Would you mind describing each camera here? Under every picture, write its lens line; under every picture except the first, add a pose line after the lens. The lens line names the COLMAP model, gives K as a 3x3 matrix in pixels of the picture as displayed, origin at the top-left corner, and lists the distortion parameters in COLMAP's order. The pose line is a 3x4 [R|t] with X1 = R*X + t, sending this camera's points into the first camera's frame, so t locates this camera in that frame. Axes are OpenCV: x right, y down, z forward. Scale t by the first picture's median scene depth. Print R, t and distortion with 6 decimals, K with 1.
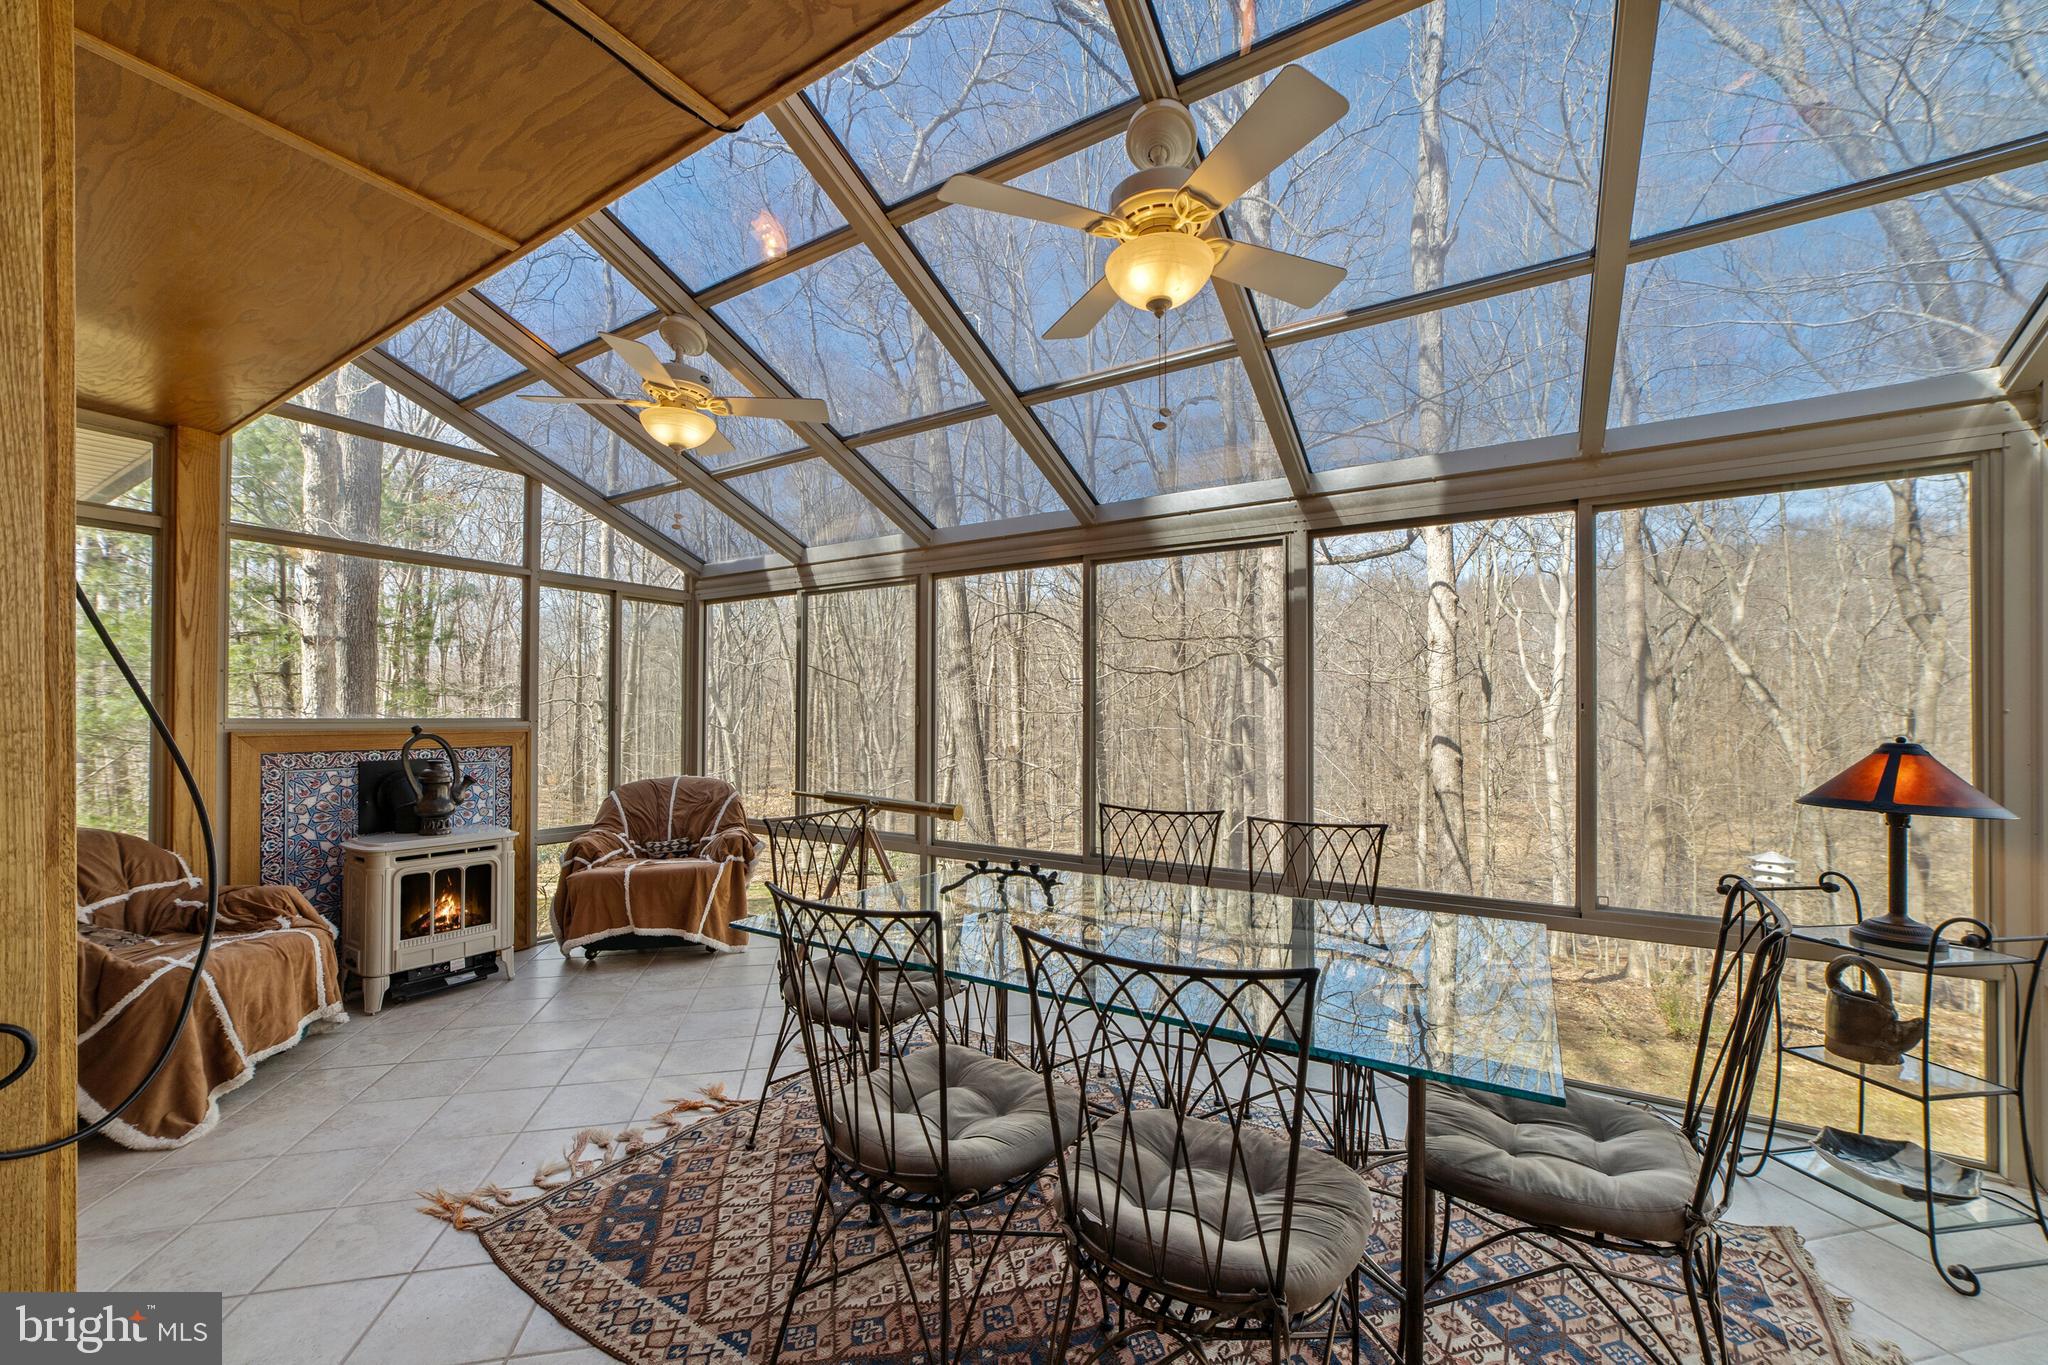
lens RADIAL K [[785.3, 0, 1027.7], [0, 785.3, 692.6], [0, 0, 1]] dist [-0.014704, 0.006977]
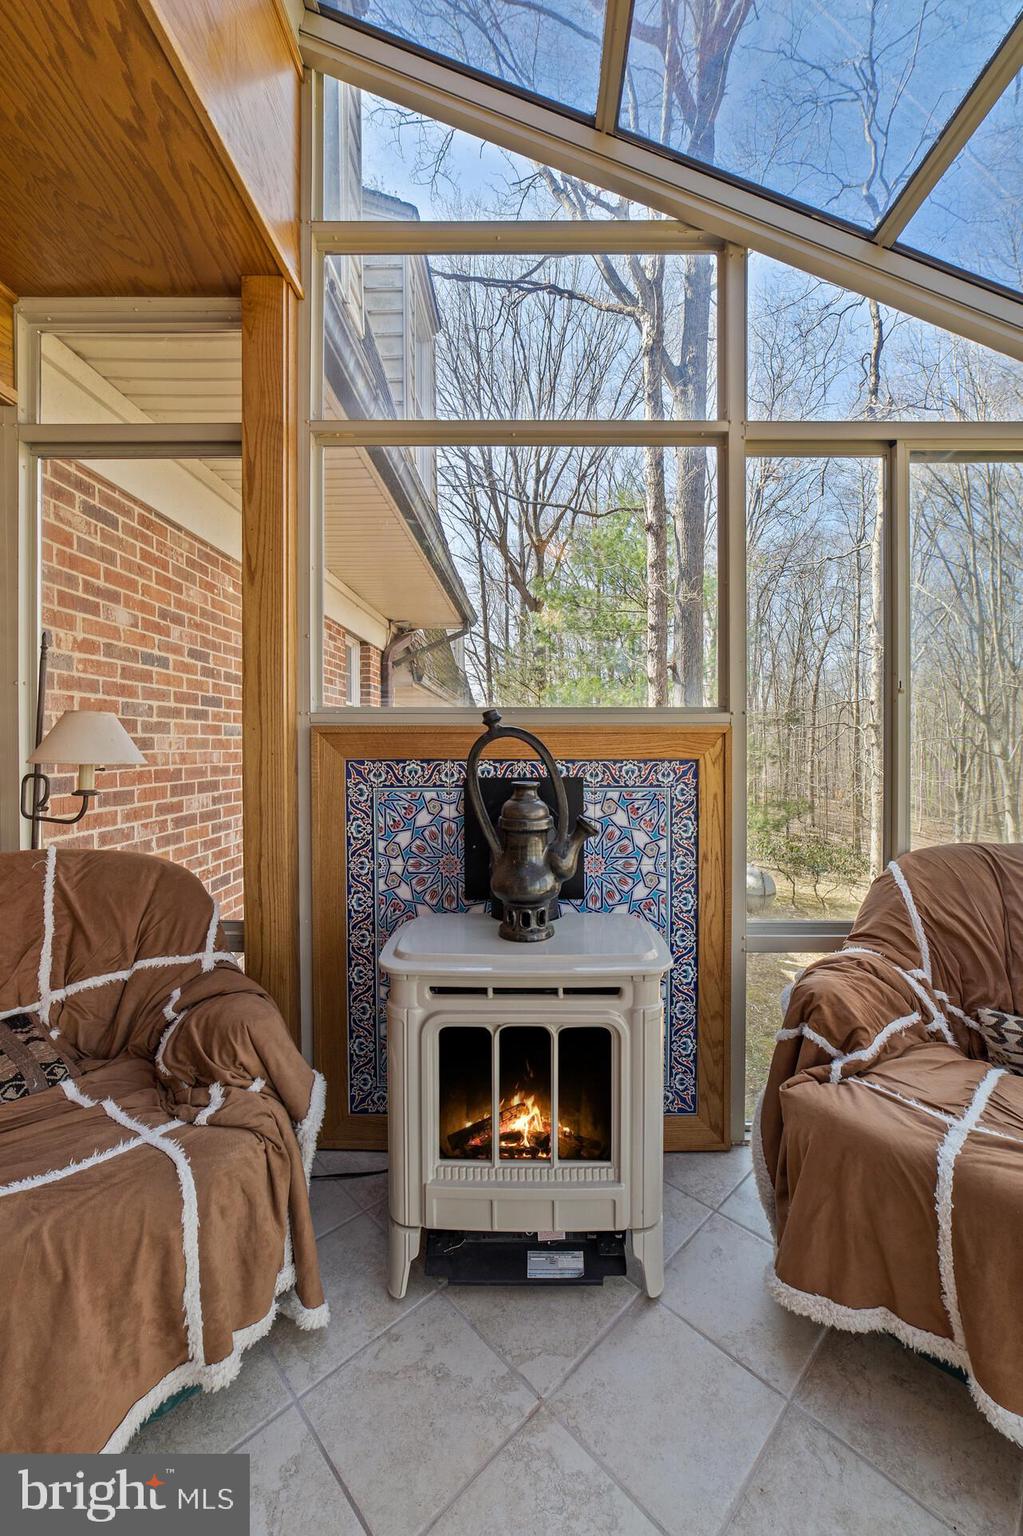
lens RADIAL K [[665.3, 0, 517.2], [0, 665.3, 753.6], [0, 0, 1]] dist [-0.029403, 0.008136]
pose [[0.543470, 0.013205, -0.839325, -0.417642], [0.024371, 0.999207, 0.031501, 0.056010], [0.839075, -0.037575, 0.542716, 0.775659]]
